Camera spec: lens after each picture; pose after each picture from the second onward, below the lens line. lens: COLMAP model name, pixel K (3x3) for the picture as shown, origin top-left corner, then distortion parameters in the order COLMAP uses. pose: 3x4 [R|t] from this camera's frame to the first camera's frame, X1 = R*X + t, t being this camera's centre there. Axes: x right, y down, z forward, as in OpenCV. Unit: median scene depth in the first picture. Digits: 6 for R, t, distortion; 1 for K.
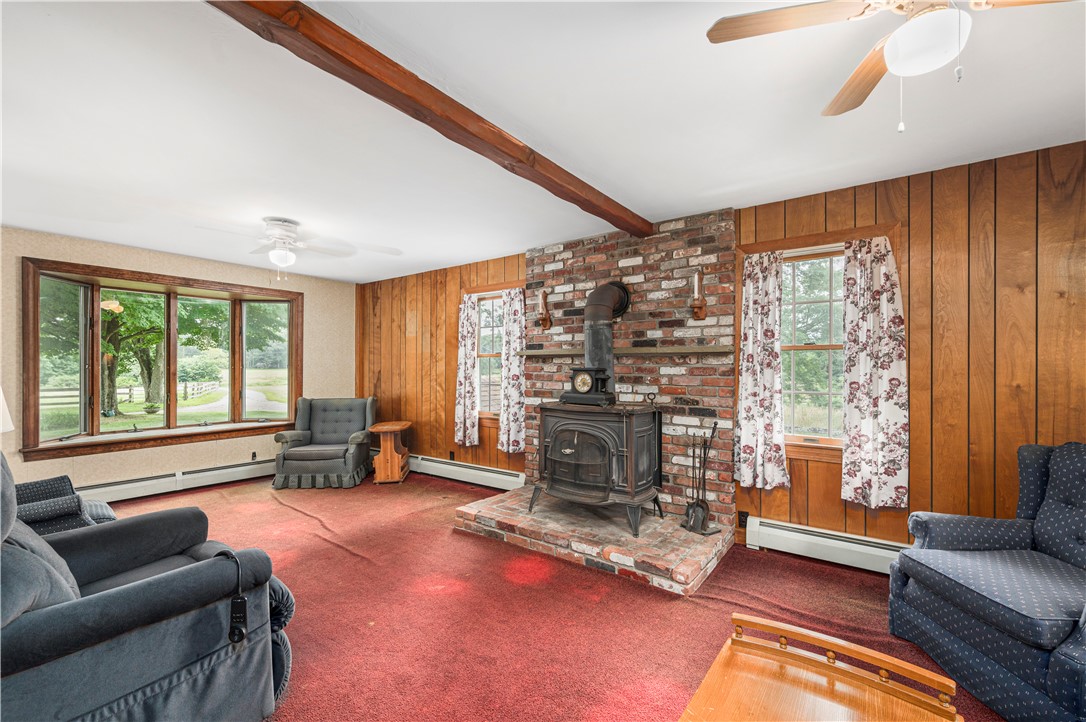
lens RADIAL K [[454.5, 0, 542.6], [0, 454.5, 371.3], [0, 0, 1]] dist [-0.003805, 0.000450]
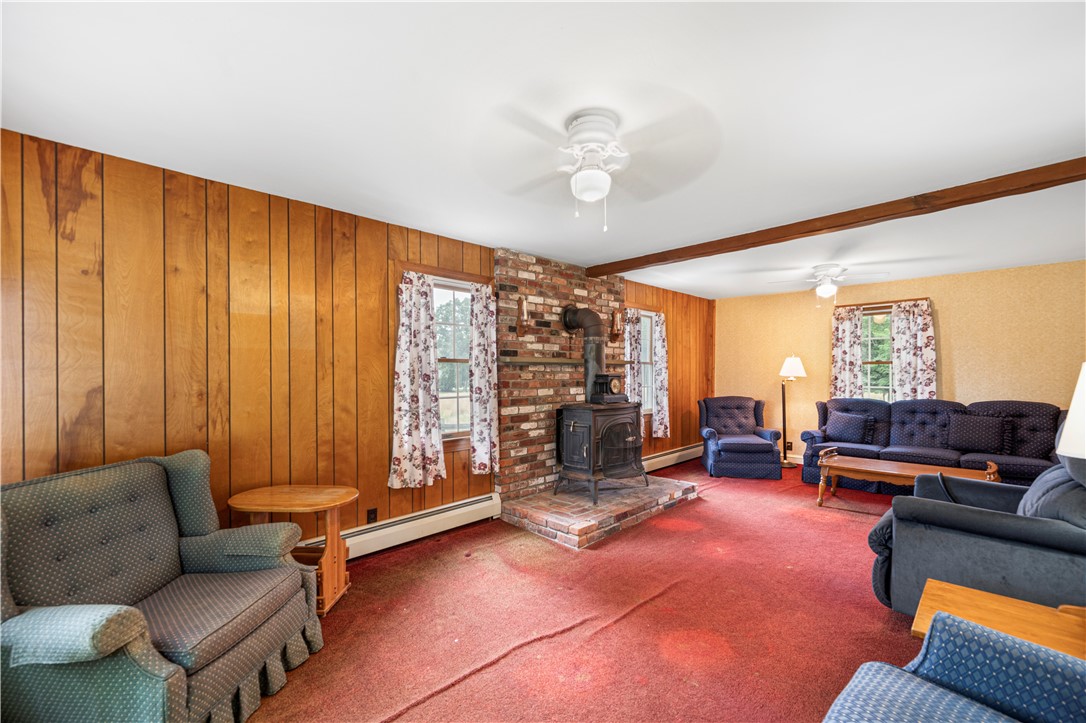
lens RADIAL K [[477.0, 0, 543.2], [0, 477.0, 365.6], [0, 0, 1]] dist [0.000341, -0.000010]
pose [[0.113025, 0.005297, 0.993578, -1.268592], [0.006622, 0.999960, -0.006085, -0.027432], [-0.993570, 0.007267, 0.112985, 1.040895]]
